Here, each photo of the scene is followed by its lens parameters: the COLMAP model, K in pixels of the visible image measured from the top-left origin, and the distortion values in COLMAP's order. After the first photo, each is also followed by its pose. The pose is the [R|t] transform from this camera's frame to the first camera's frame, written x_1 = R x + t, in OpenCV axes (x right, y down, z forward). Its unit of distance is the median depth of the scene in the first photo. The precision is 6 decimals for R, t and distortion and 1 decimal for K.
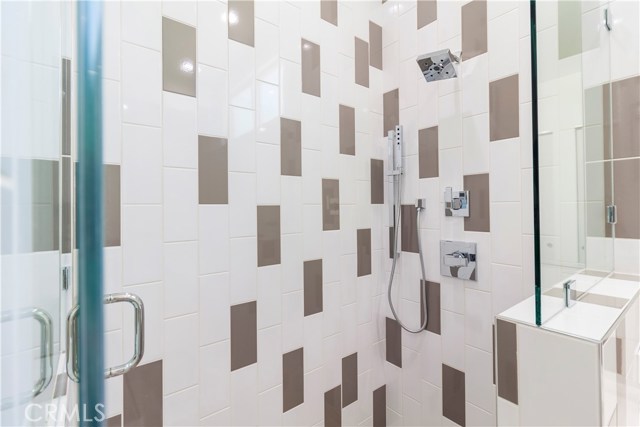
lens RADIAL K [[295.7, 0, 318.3], [0, 295.7, 203.1], [0, 0, 1]] dist [-0.002104, 0.000952]
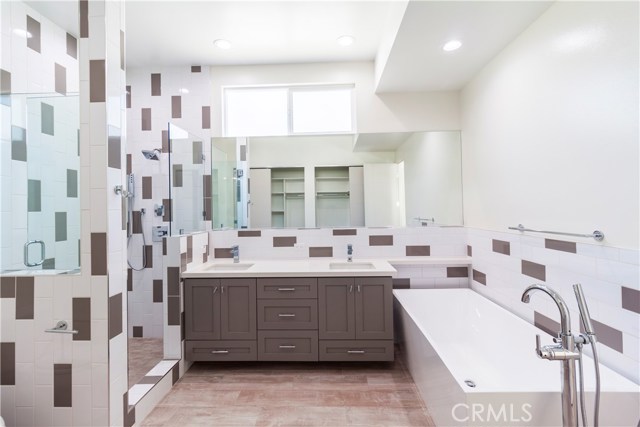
lens RADIAL K [[295.7, 0, 324.4], [0, 295.7, 207.1], [0, 0, 1]] dist [-0.002104, 0.000952]
pose [[0.635199, 0.005071, 0.772332, -0.502354], [-0.001464, 0.999985, -0.005362, -0.014861], [-0.772347, 0.002275, 0.635196, -1.460160]]
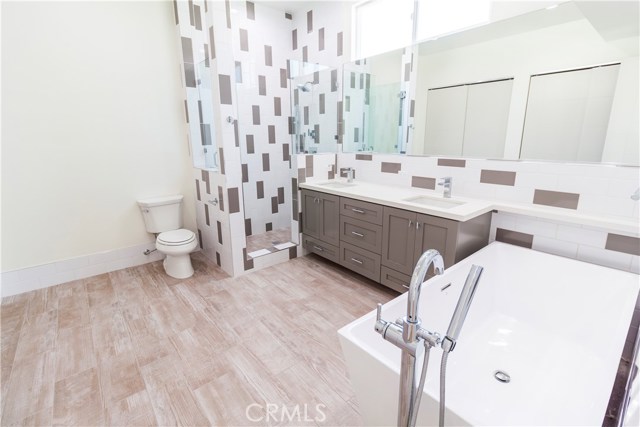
lens RADIAL K [[295.7, 0, 317.7], [0, 295.7, 208.5], [0, 0, 1]] dist [-0.002104, 0.000952]
pose [[0.999319, -0.004896, 0.036564, 0.375933], [-0.004362, 0.968519, 0.248900, -0.015422], [-0.036631, -0.248891, 0.967839, -1.960606]]
